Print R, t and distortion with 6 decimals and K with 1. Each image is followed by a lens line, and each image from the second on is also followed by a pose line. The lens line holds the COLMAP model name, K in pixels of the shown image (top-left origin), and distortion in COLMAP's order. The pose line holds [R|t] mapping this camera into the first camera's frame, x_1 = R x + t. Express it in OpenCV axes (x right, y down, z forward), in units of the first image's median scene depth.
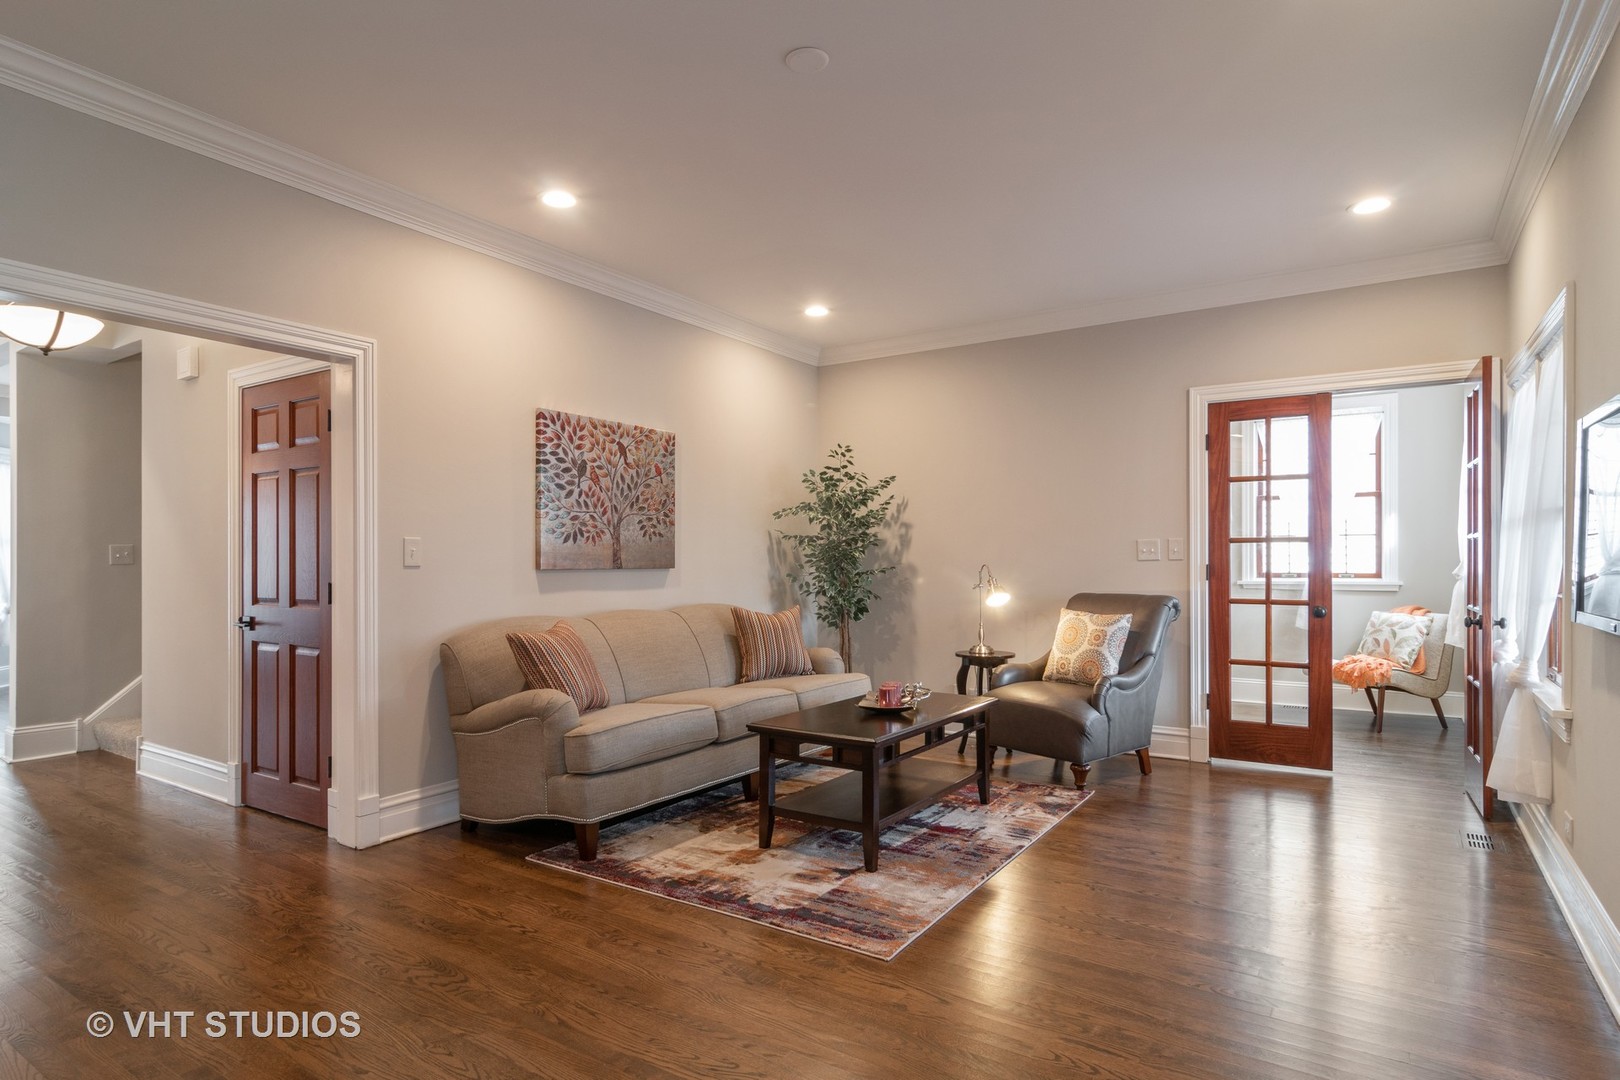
lens RADIAL K [[882.2, 0, 802.4], [0, 882.2, 549.1], [0, 0, 1]] dist [0.021181, 0.000521]
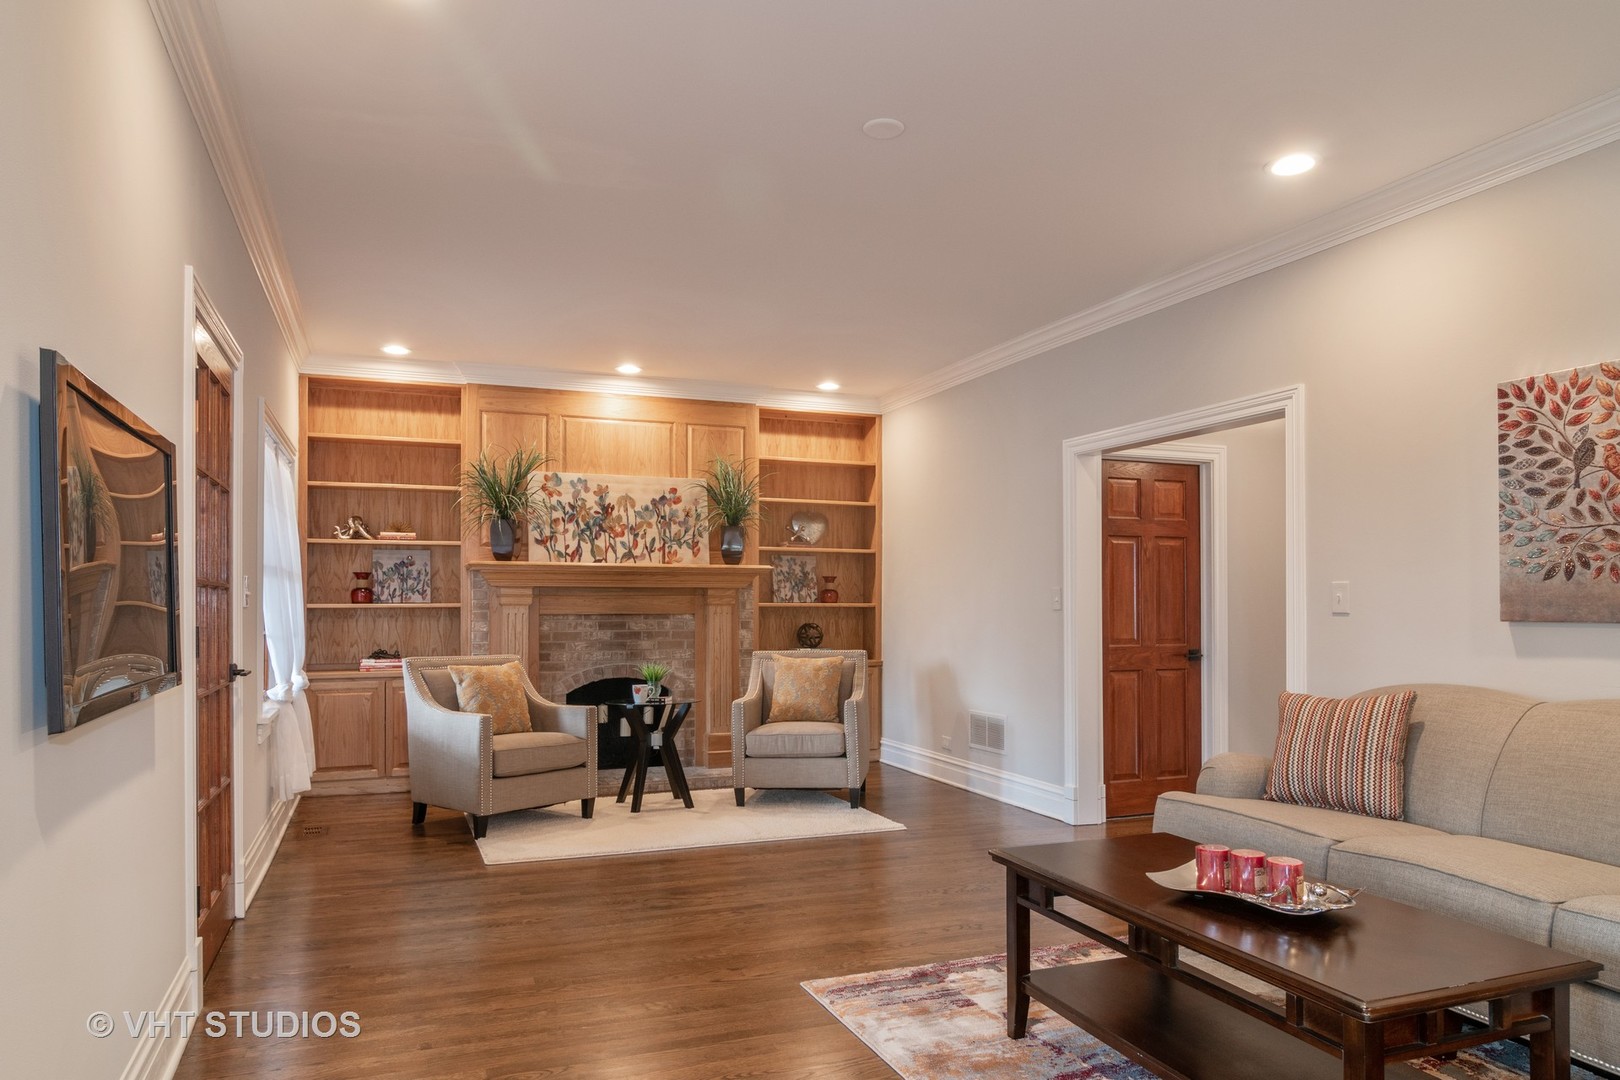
lens RADIAL K [[1068.5, 0, 805.8], [0, 1068.5, 540.2], [0, 0, 1]] dist [0.003059, 0.000490]
pose [[-0.586291, -0.047494, -0.808707, 0.656564], [0.007644, 0.997911, -0.064147, 0.009517], [0.810064, -0.043790, -0.584703, 1.012942]]
